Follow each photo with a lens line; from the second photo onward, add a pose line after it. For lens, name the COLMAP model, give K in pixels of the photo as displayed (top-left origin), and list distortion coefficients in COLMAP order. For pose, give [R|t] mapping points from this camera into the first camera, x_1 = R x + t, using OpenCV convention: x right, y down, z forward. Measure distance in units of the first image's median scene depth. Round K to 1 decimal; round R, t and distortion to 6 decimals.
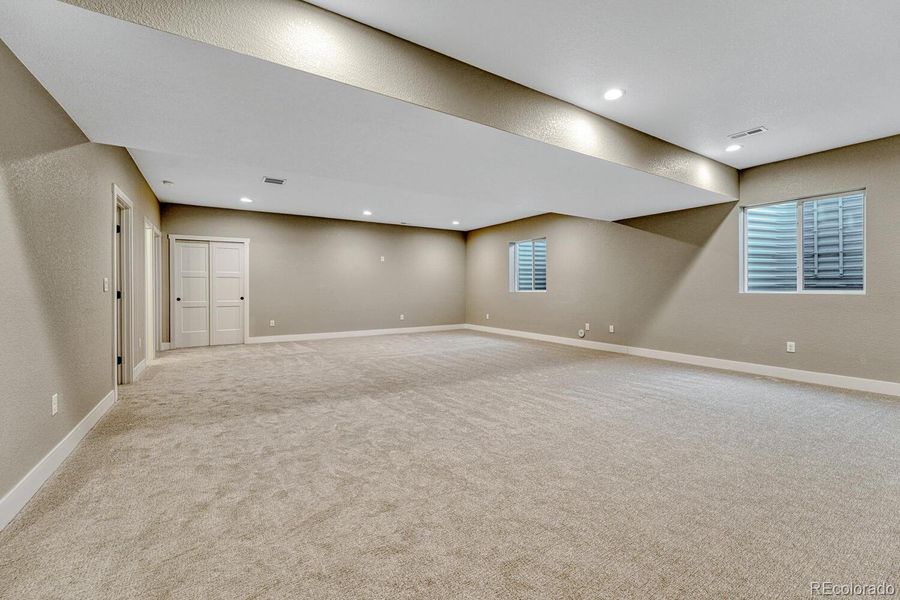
lens RADIAL K [[384.1, 0, 452.3], [0, 384.1, 292.2], [0, 0, 1]] dist [-0.007823, 0.000770]
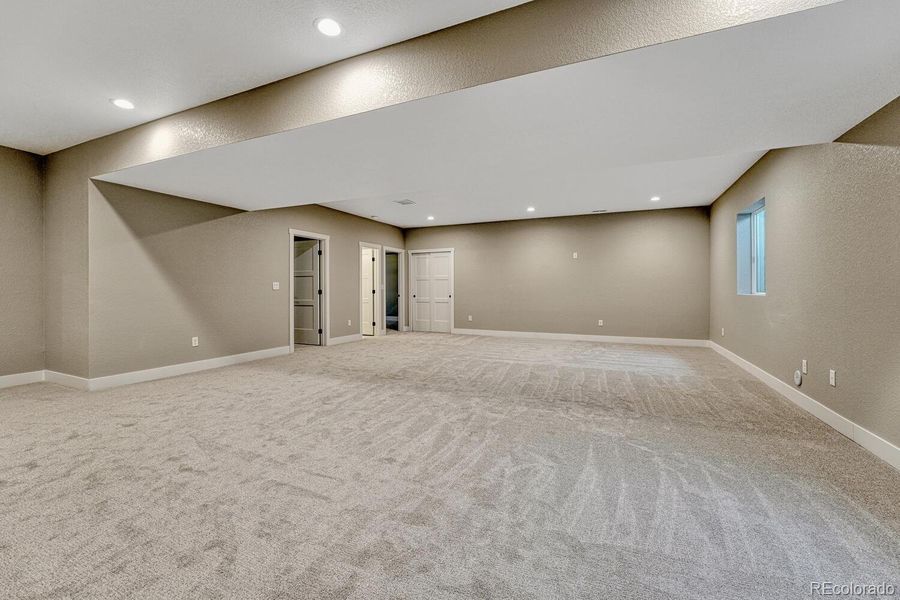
lens RADIAL K [[384.1, 0, 450.9], [0, 384.1, 295.2], [0, 0, 1]] dist [-0.007823, 0.000770]
pose [[0.540844, 0.015608, -0.840978, 0.528982], [-0.008558, 0.999878, 0.013053, -0.004754], [0.841079, 0.000138, 0.540912, 0.353816]]
